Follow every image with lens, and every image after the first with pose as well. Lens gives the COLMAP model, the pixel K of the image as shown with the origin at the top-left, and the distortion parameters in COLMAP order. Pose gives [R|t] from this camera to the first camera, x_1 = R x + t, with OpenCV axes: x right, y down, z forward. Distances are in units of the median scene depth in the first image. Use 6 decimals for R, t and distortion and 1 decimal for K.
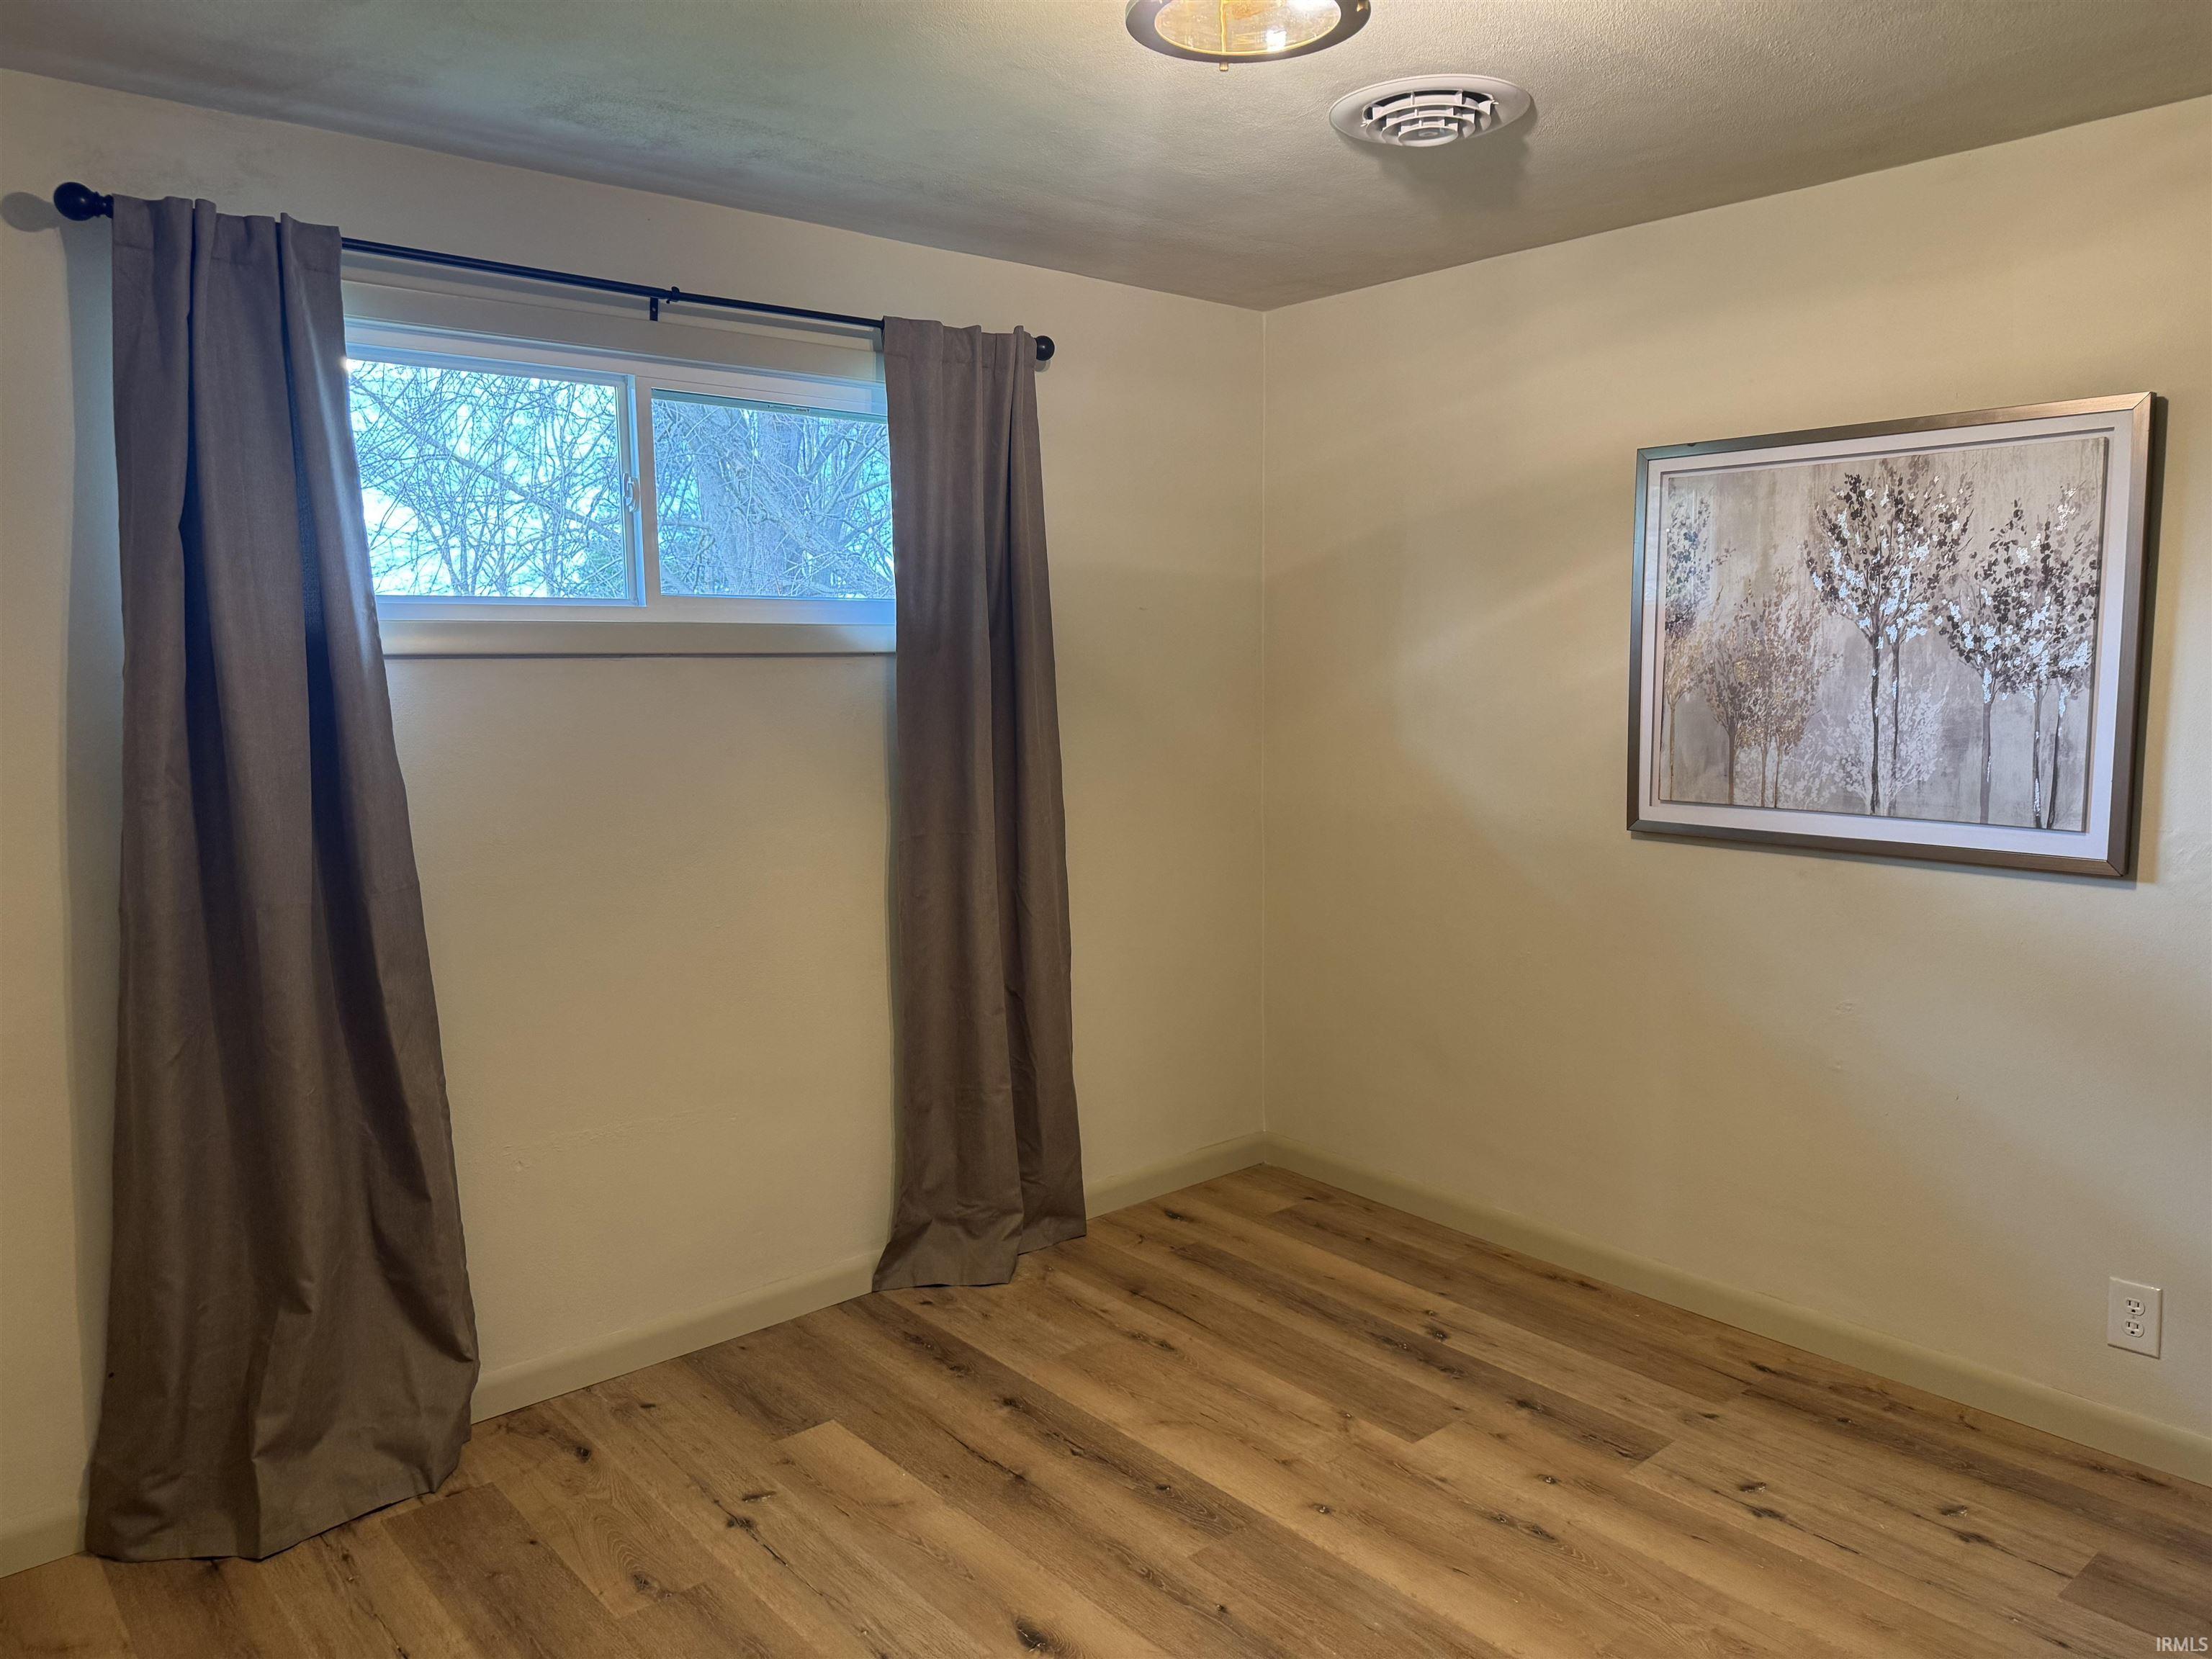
lens RADIAL K [[1565.3, 0, 1096.9], [0, 1565.3, 795.3], [0, 0, 1]] dist [0.171867, -0.232898]
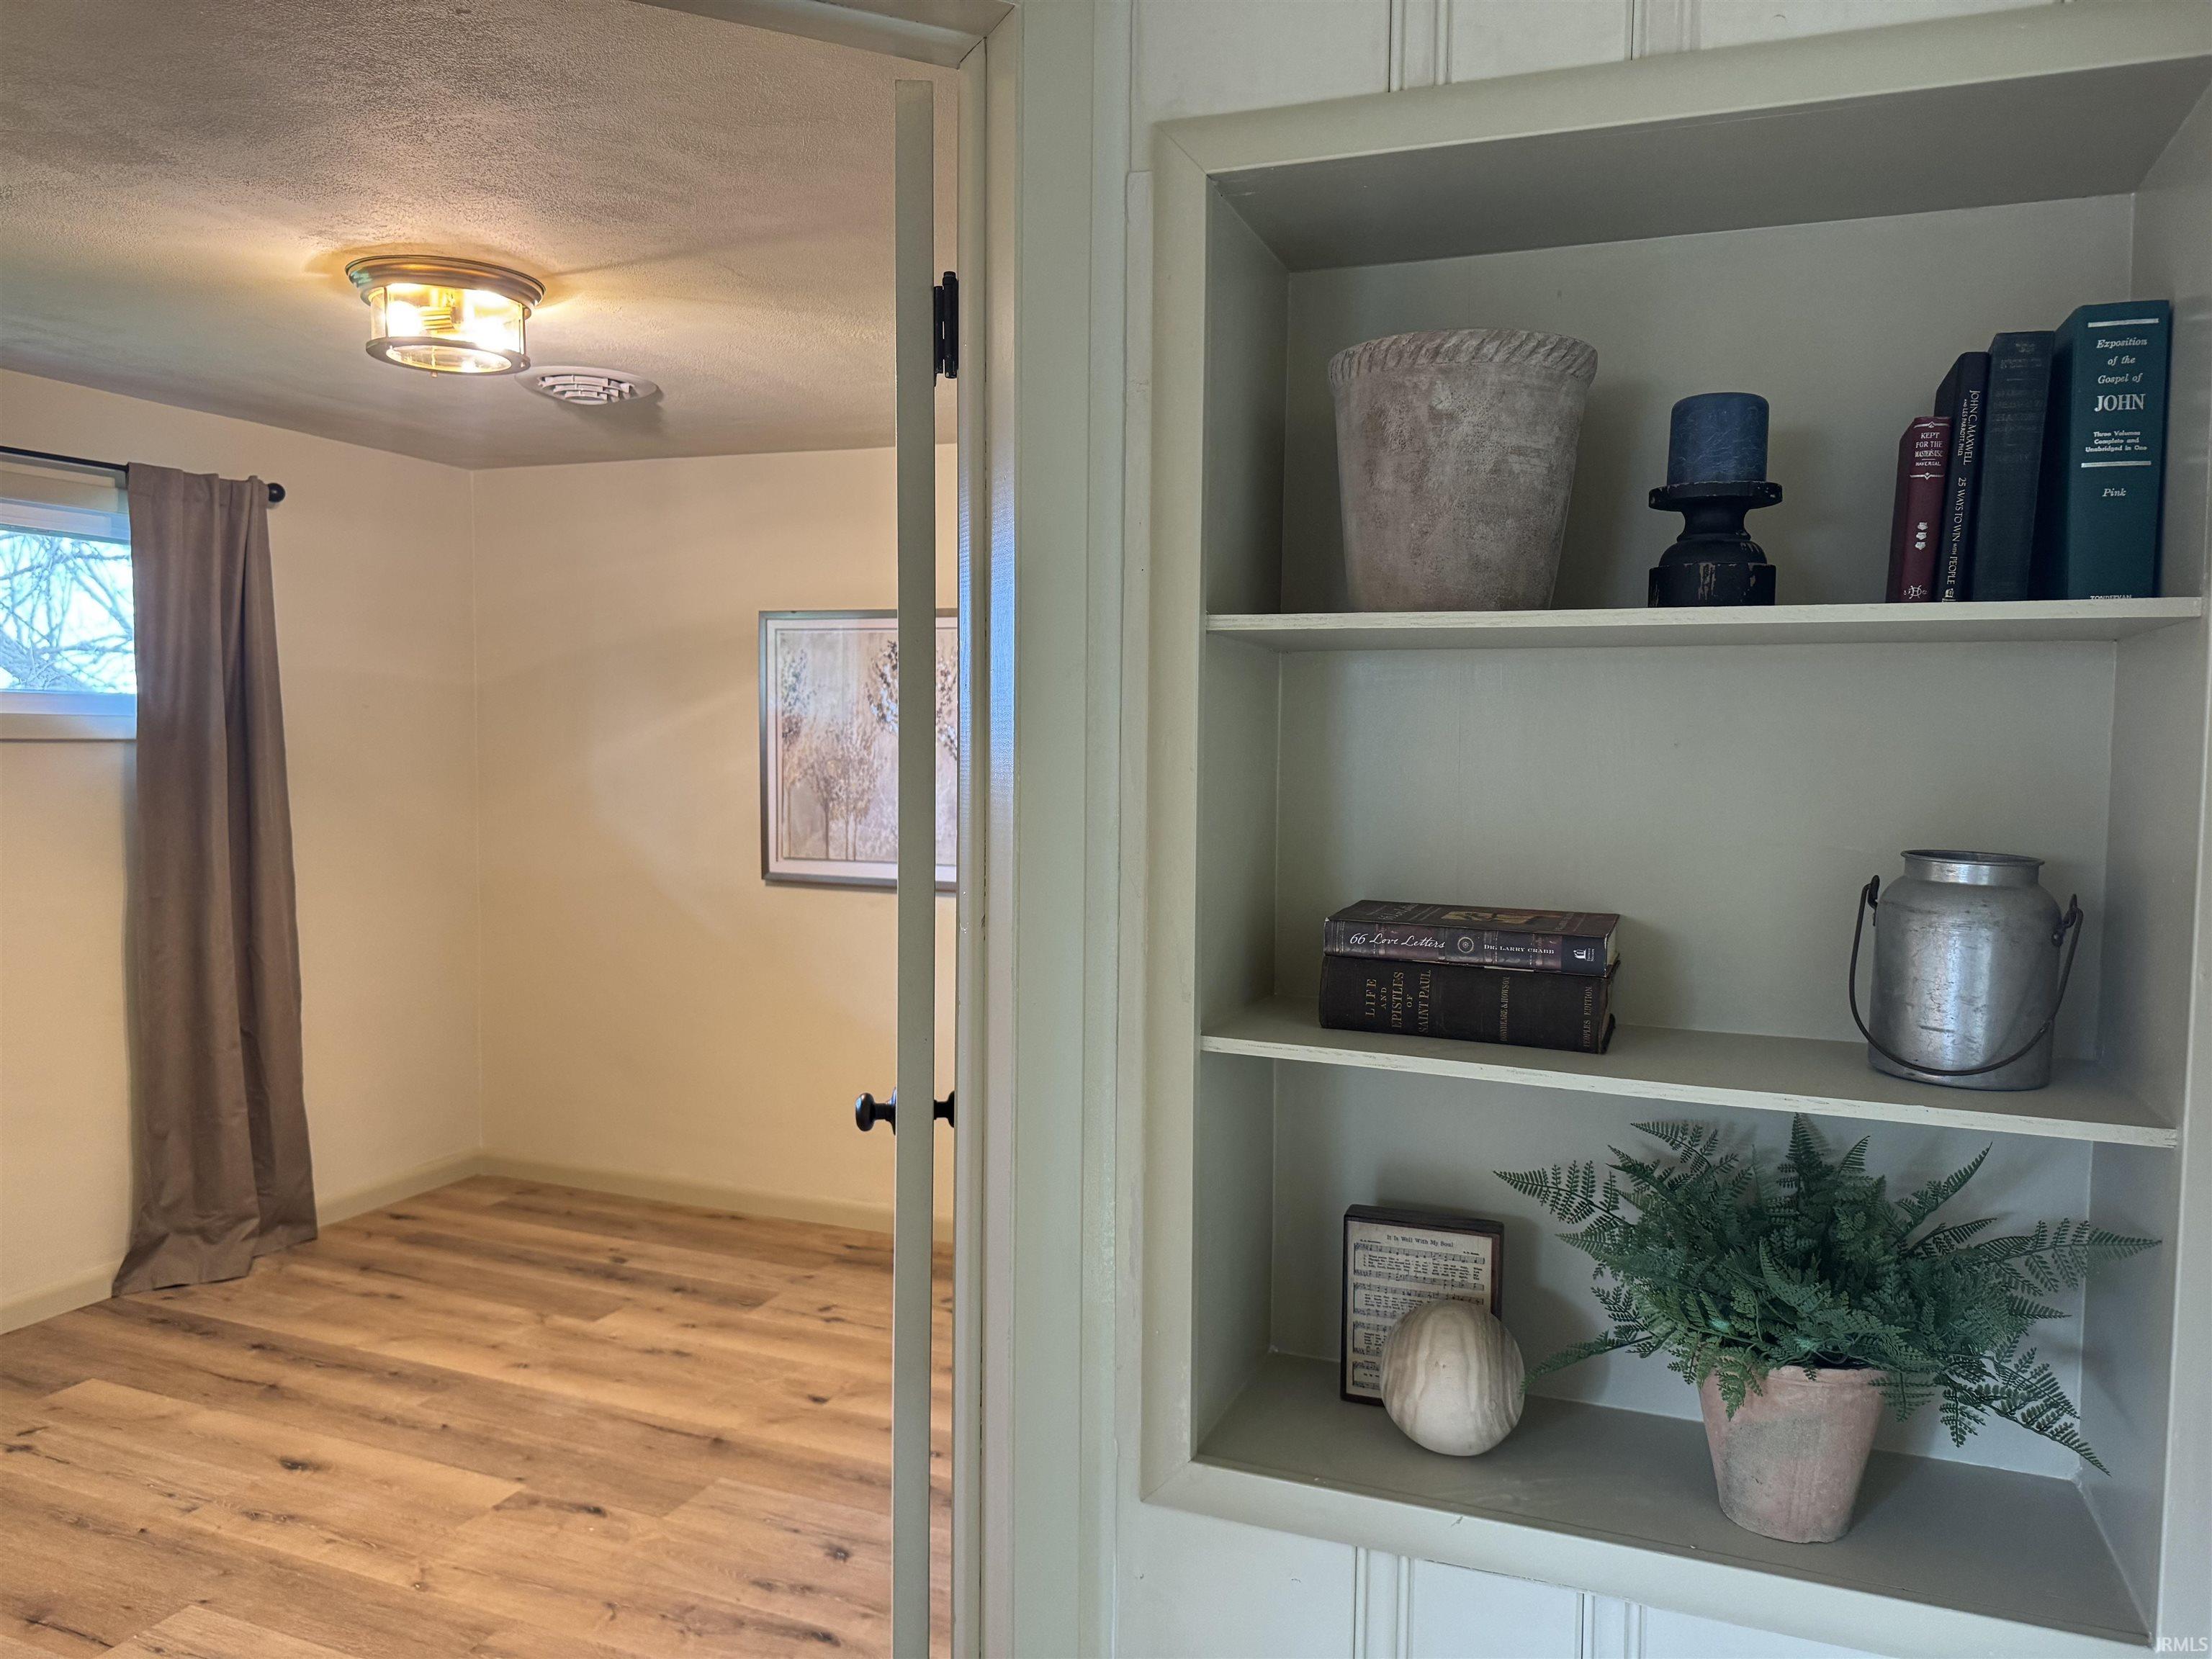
lens RADIAL K [[1587.7, 0, 1132.0], [0, 1587.7, 823.9], [0, 0, 1]] dist [0.082783, -0.105777]
pose [[0.884197, -0.004941, 0.467088, -0.033508], [0.022536, 0.999231, -0.032090, 0.025823], [-0.466570, 0.038900, 0.883628, -0.402280]]
